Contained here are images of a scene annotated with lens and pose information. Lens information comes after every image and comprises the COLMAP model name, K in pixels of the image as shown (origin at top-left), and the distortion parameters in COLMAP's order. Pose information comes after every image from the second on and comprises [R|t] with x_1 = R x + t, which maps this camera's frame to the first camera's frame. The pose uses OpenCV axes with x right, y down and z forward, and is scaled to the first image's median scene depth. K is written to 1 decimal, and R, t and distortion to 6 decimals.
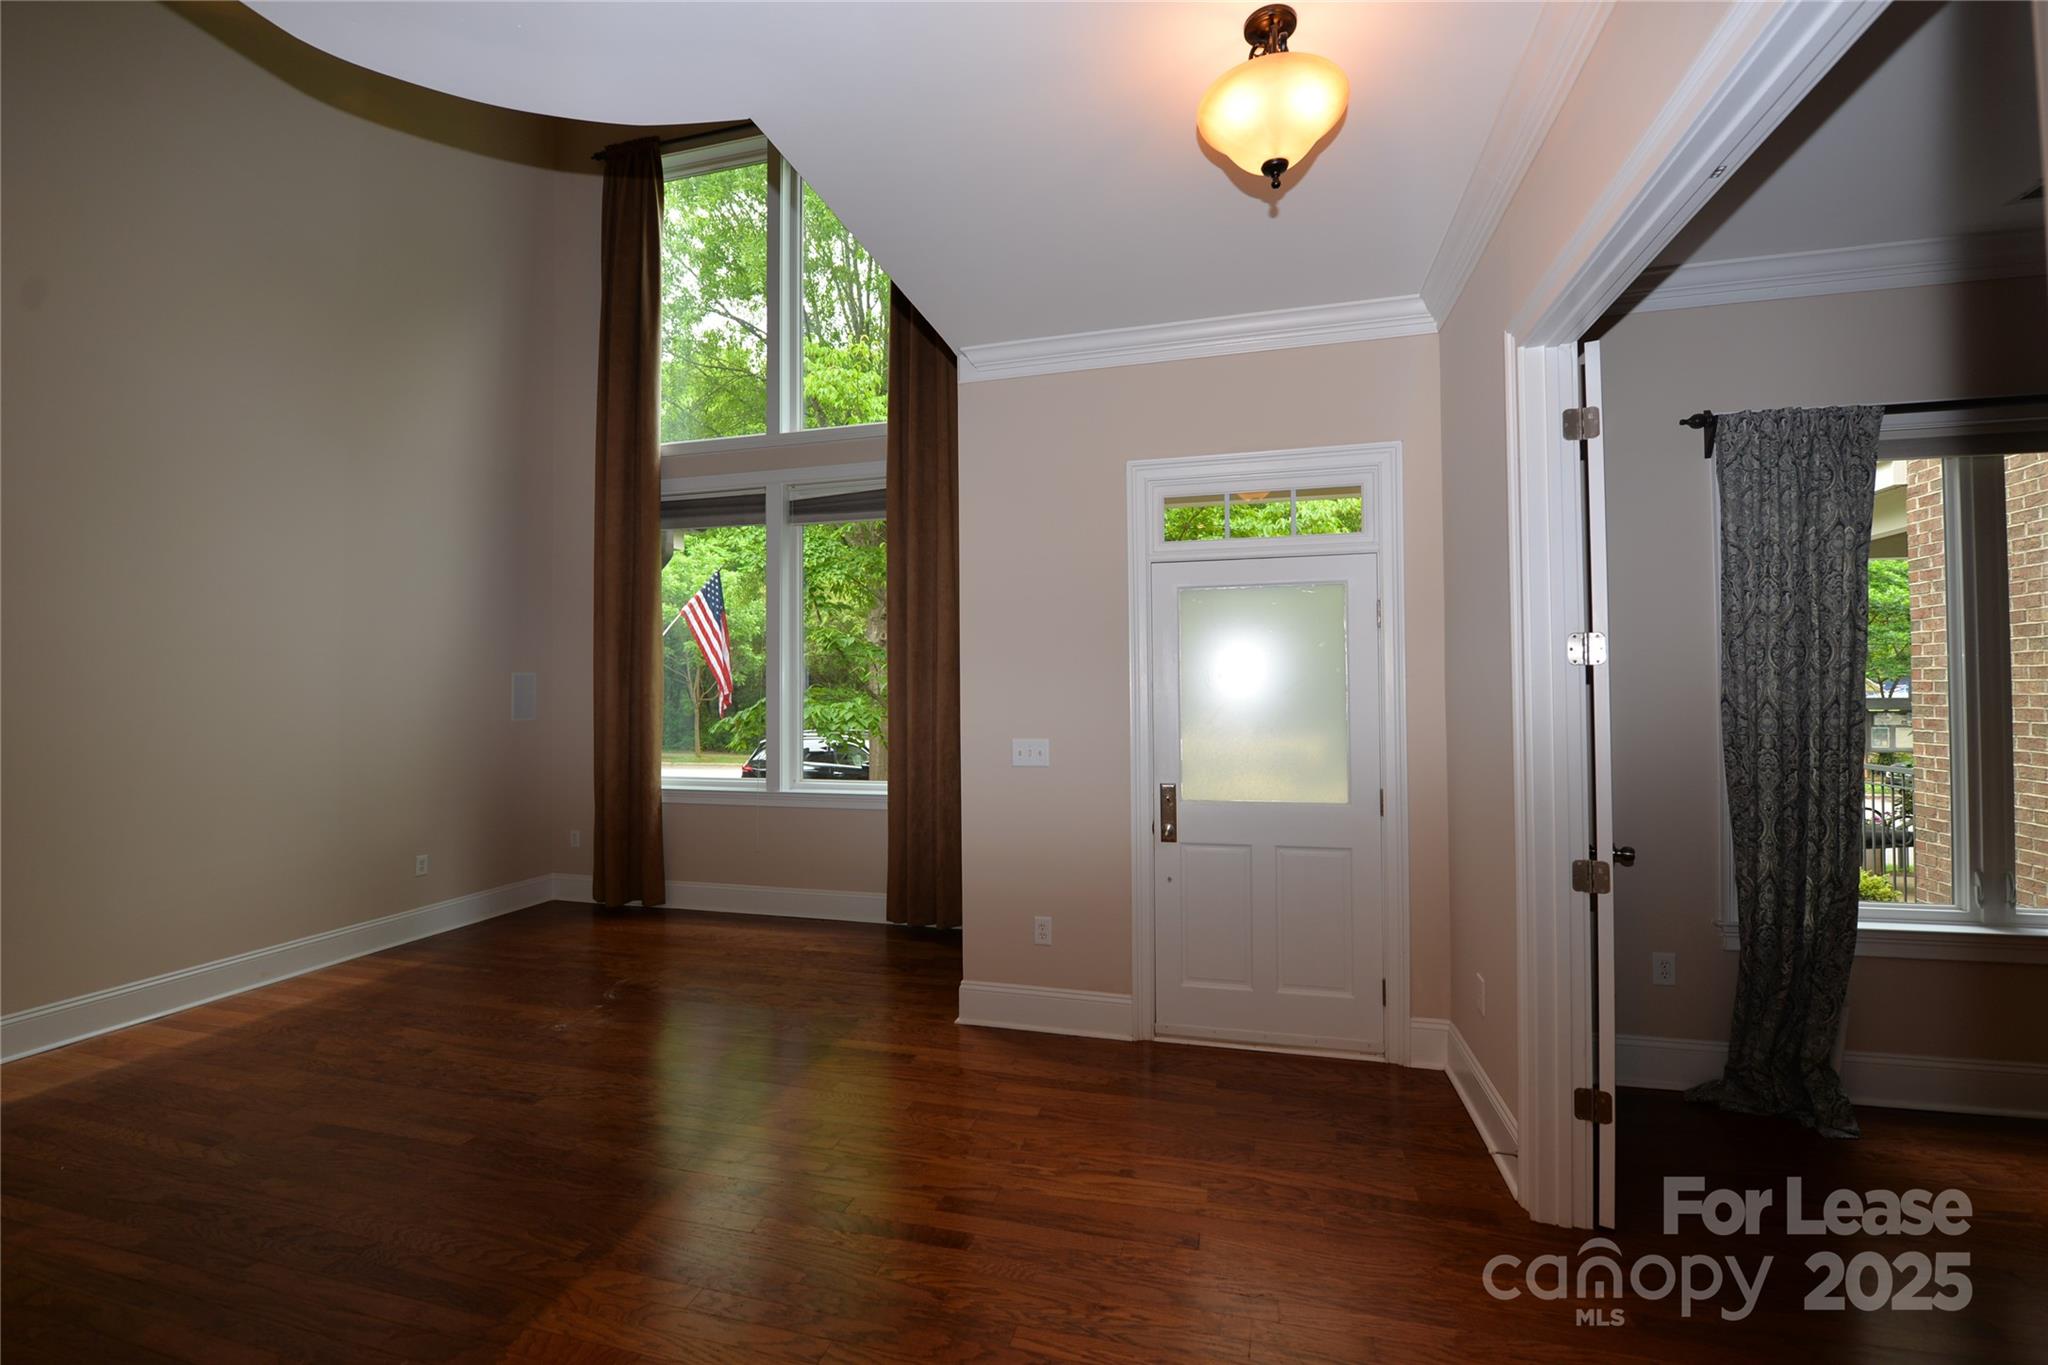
lens RADIAL K [[852.0, 0, 1021.3], [0, 852.0, 677.6], [0, 0, 1]] dist [-0.015268, -0.001775]
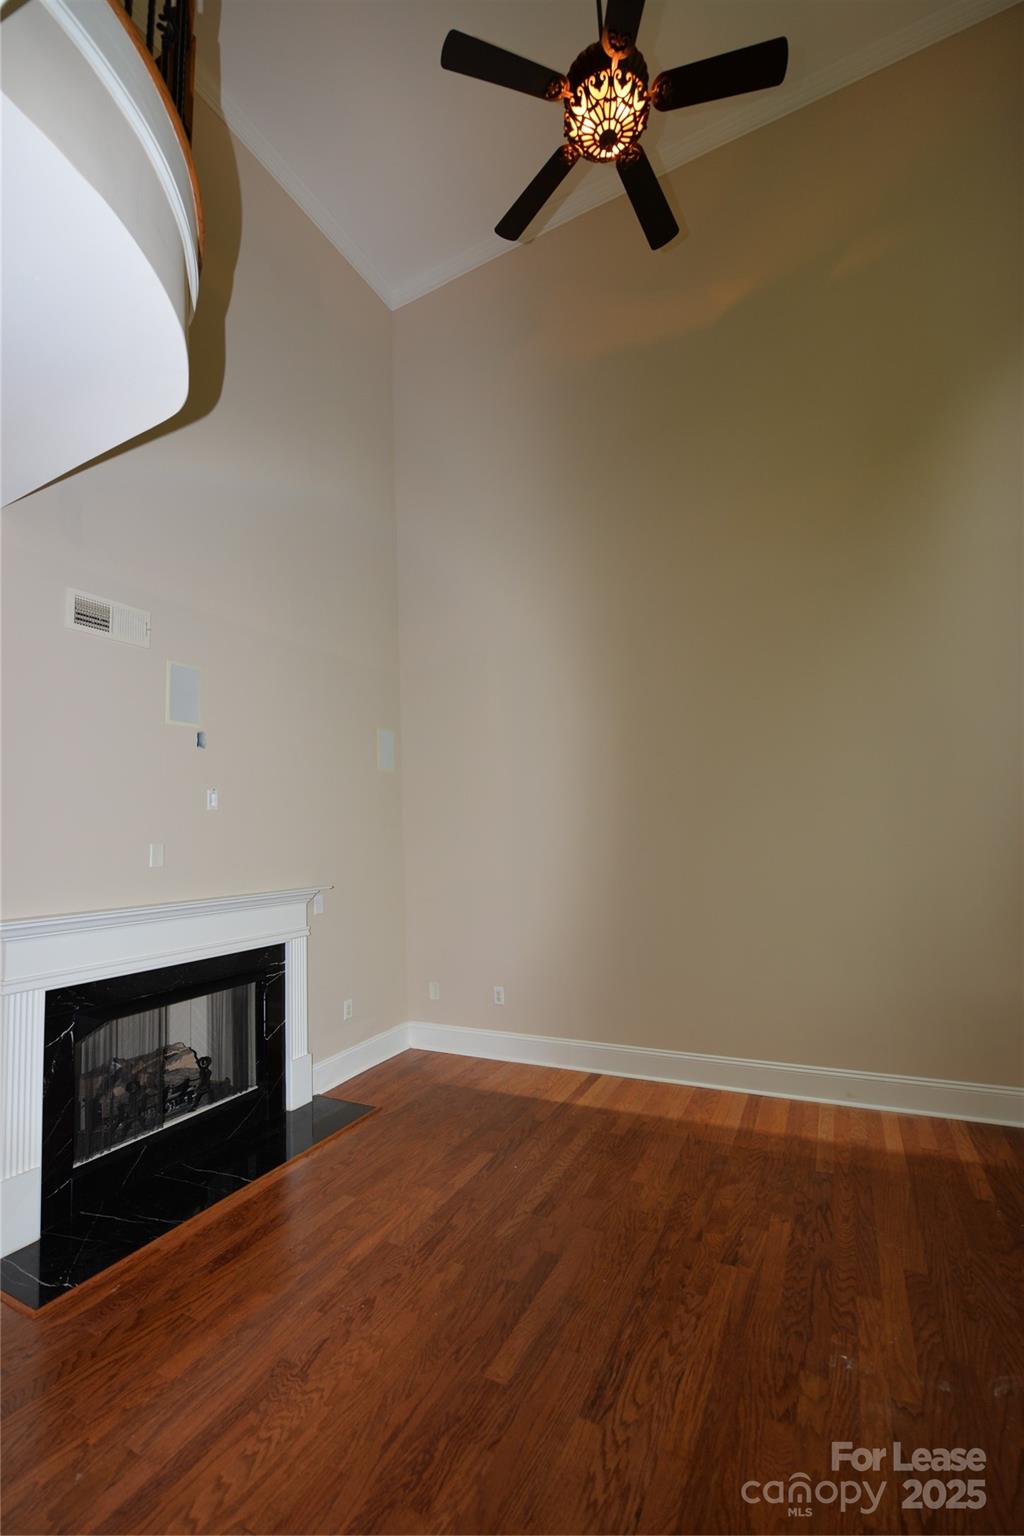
lens RADIAL K [[639.0, 0, 508.6], [0, 639.0, 770.3], [0, 0, 1]] dist [-0.015268, -0.001775]
pose [[-0.217626, -0.086152, -0.972223, 0.009085], [0.058938, 0.993119, -0.101197, -0.000670], [0.974251, -0.079324, -0.211051, 0.717142]]
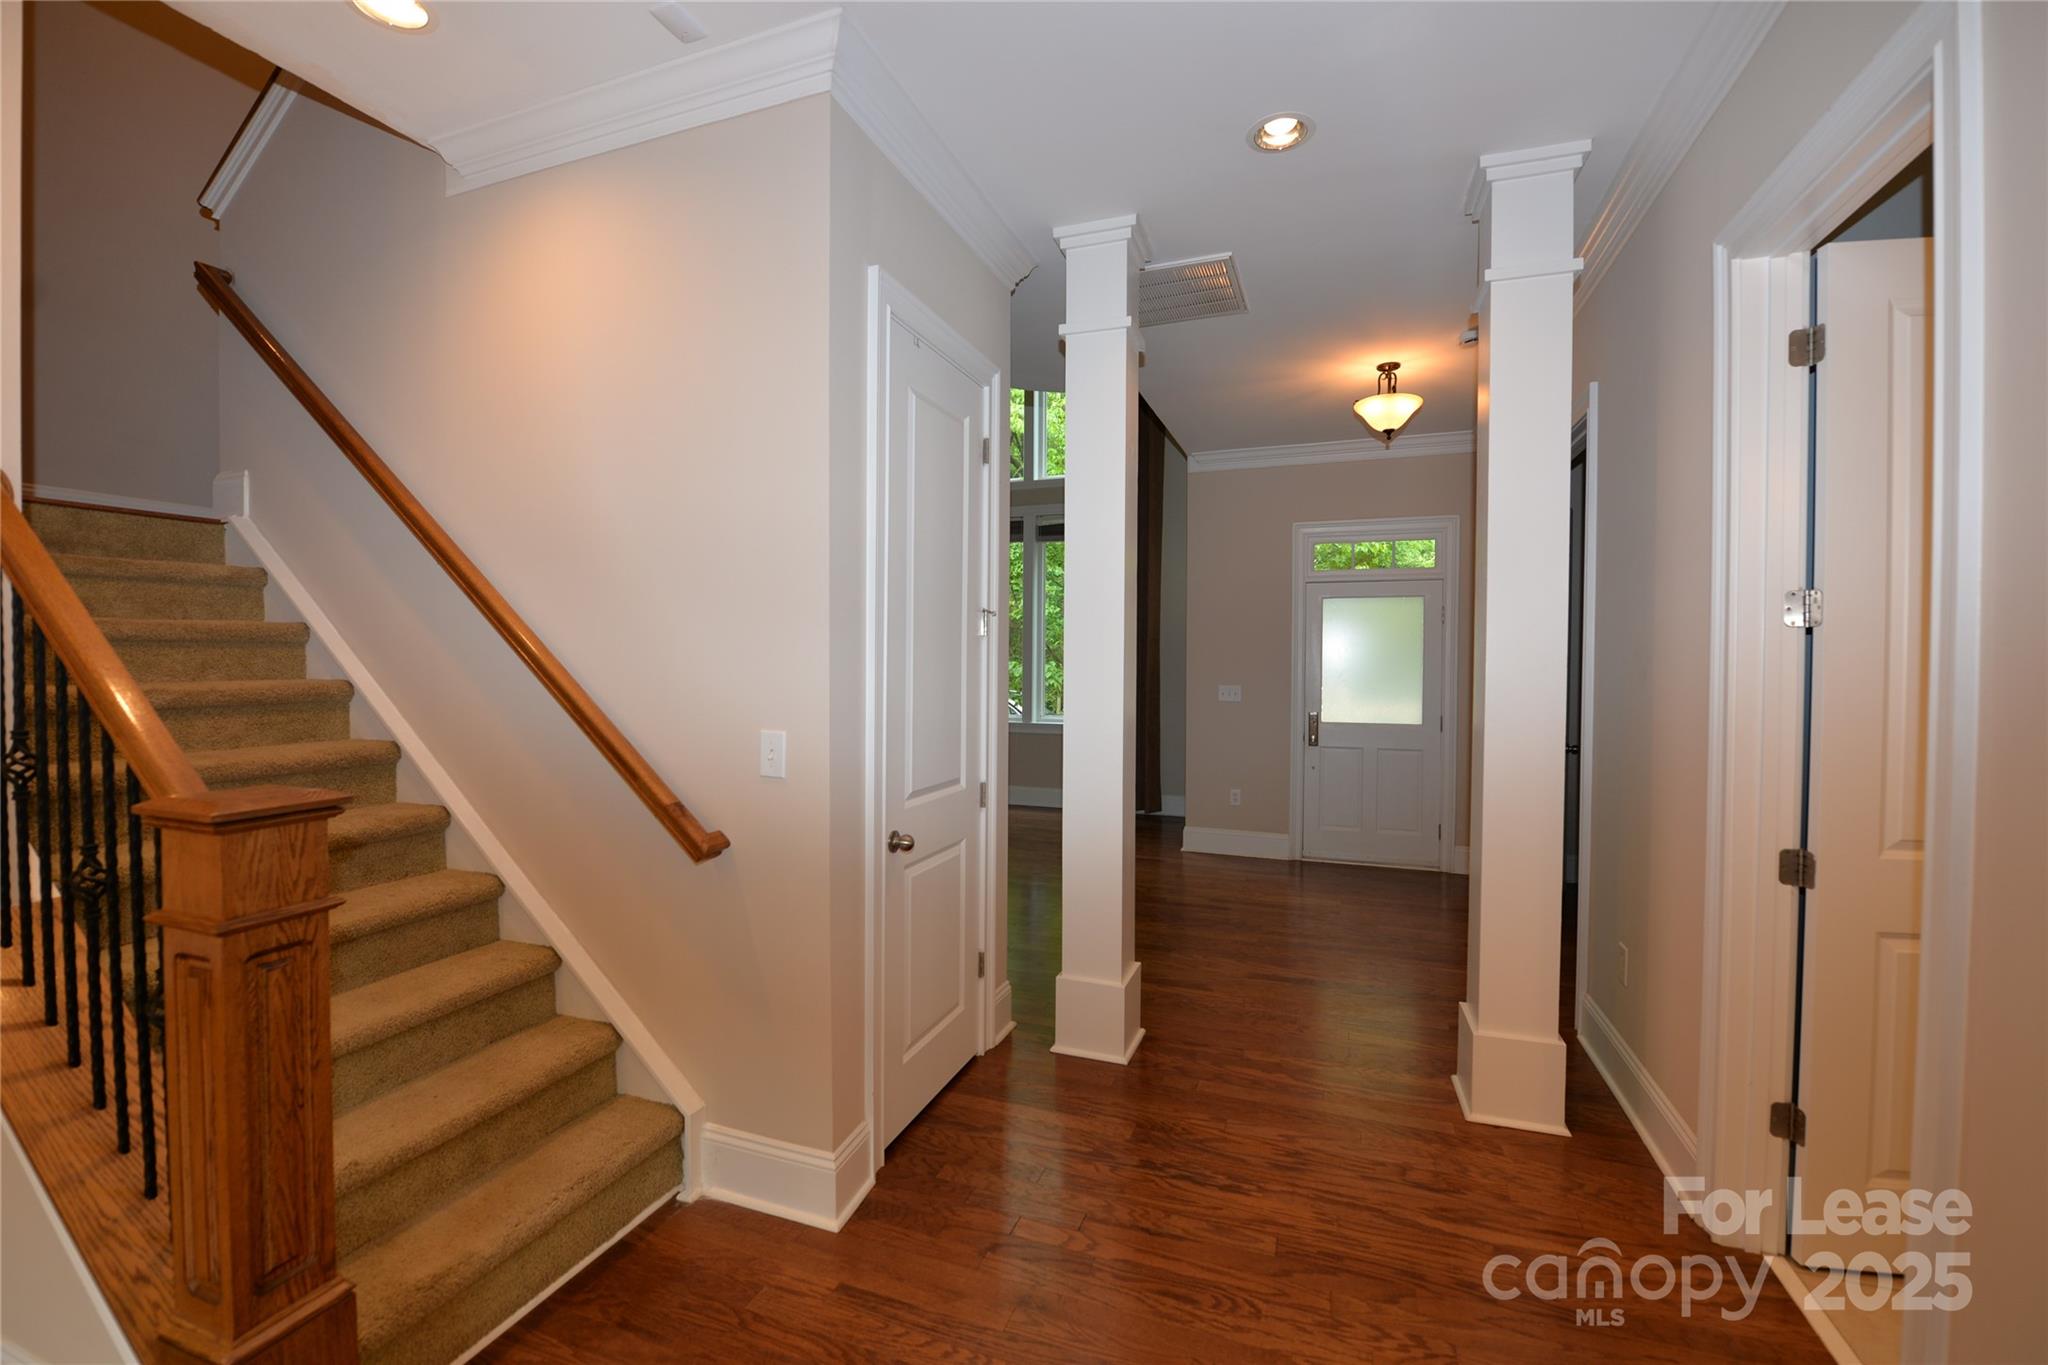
lens RADIAL K [[852.0, 0, 1023.8], [0, 852.0, 680.1], [0, 0, 1]] dist [-0.015268, -0.001775]
pose [[0.995148, 0.012409, -0.097607, -0.188630], [-0.008259, 0.999049, 0.042811, -0.006067], [0.098045, -0.041797, 0.994304, -0.590060]]
